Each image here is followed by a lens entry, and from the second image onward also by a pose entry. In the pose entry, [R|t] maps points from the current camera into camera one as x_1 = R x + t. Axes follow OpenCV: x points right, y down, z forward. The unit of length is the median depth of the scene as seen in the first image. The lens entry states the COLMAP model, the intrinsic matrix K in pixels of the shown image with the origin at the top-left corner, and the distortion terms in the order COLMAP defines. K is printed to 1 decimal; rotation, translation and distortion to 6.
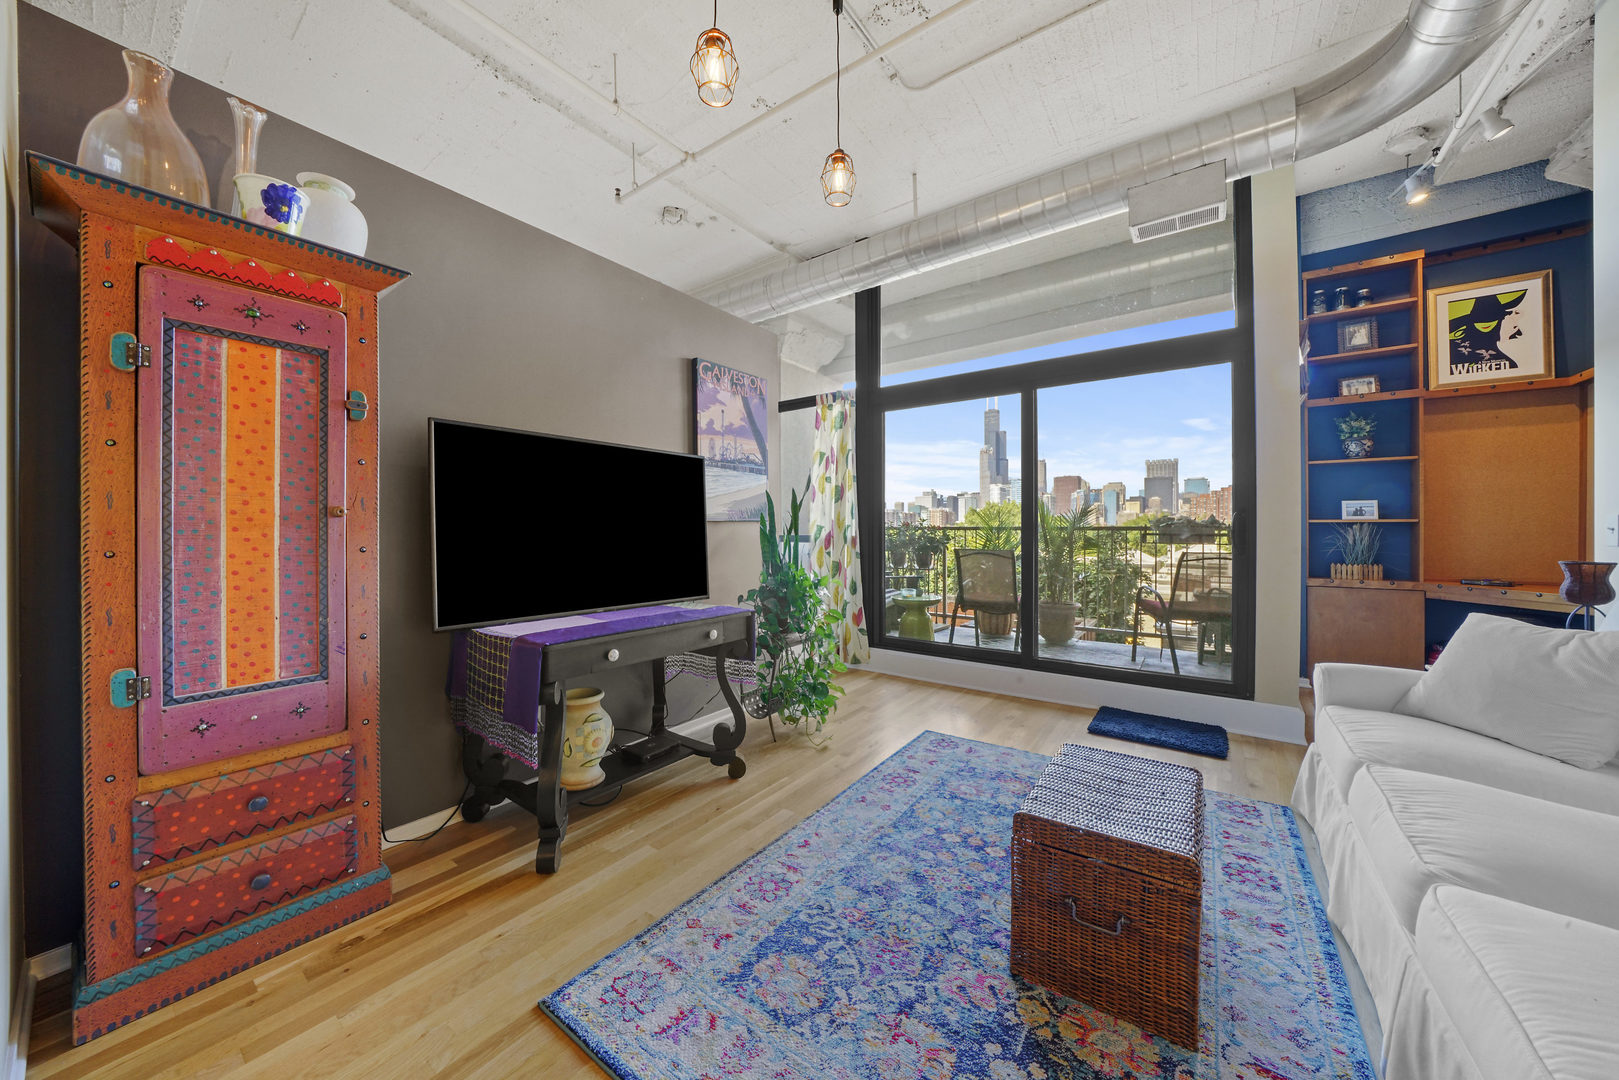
lens RADIAL K [[559.0, 0, 805.1], [0, 559.0, 529.0], [0, 0, 1]] dist [-0.022776, 0.001783]
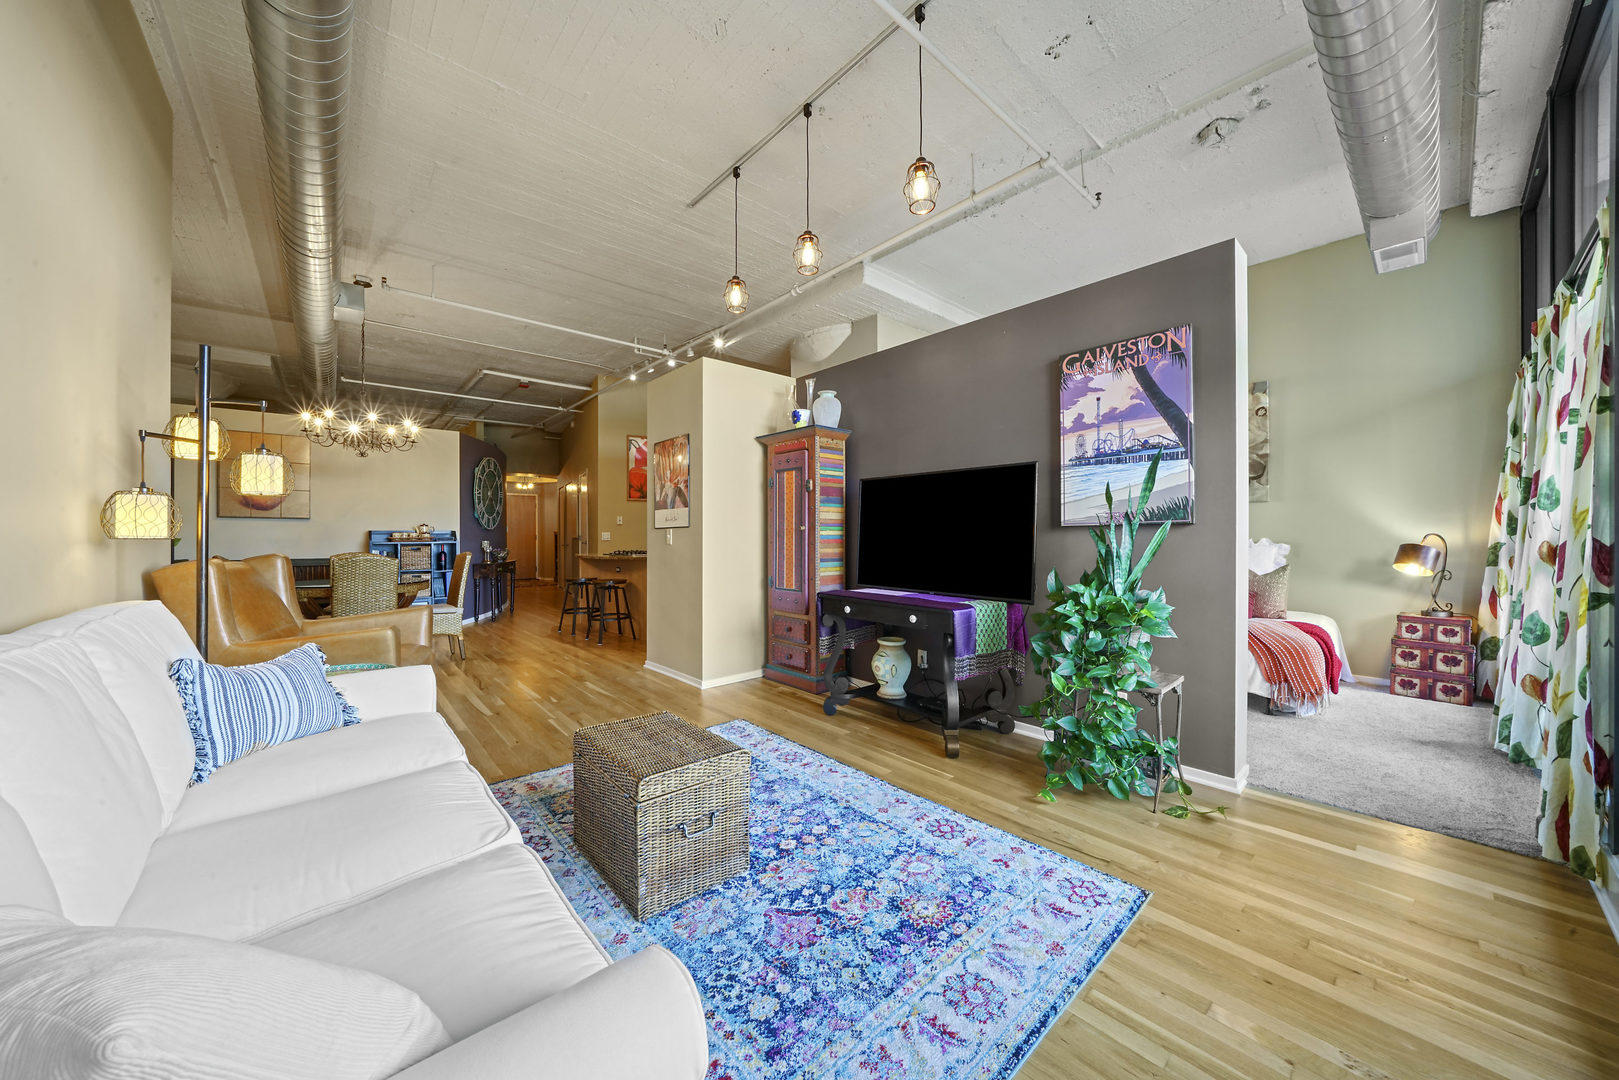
lens RADIAL K [[559.0, 0, 803.8], [0, 559.0, 537.9], [0, 0, 1]] dist [-0.022776, 0.001783]
pose [[-0.220725, 0.008557, -0.975299, 0.749822], [0.003132, 0.999963, 0.008065, -0.002959], [0.975331, -0.001274, -0.220743, 0.697439]]
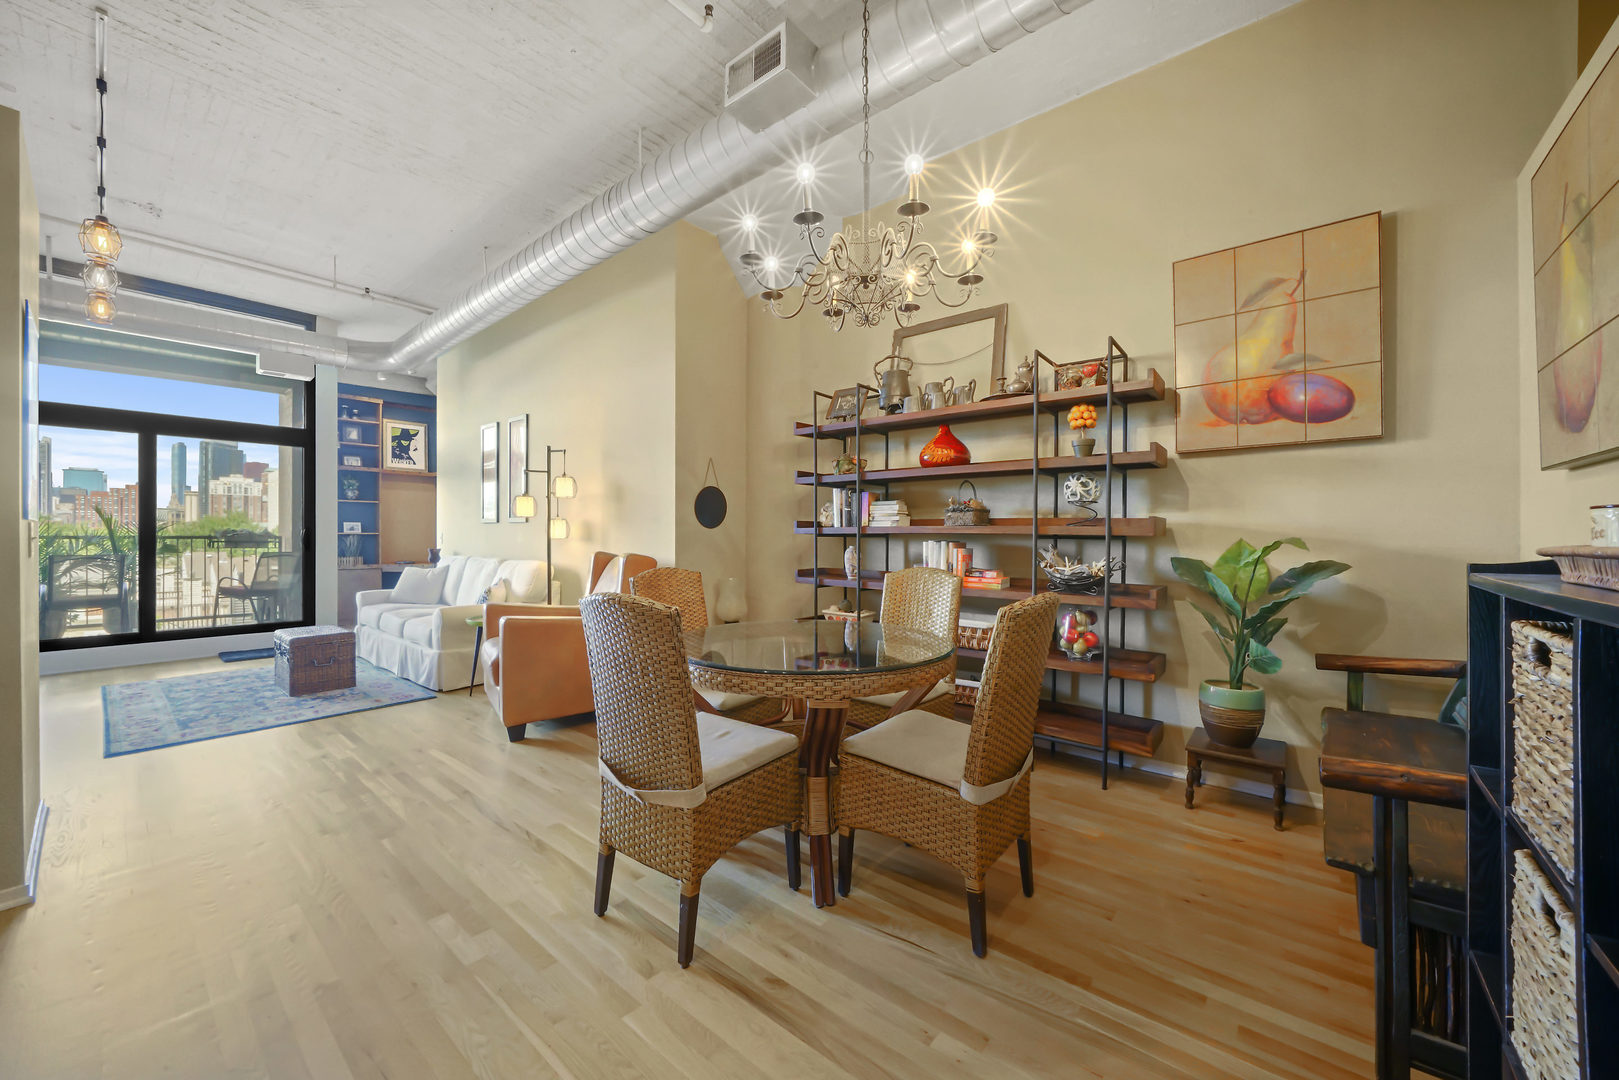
lens RADIAL K [[598.2, 0, 790.4], [0, 598.2, 539.4], [0, 0, 1]] dist [-0.019311, 0.002768]
pose [[0.076227, 0.000003, 0.997091, -0.956850], [-0.001423, 0.999999, 0.000106, 0.003259], [-0.997089, -0.001427, 0.076227, -0.694088]]
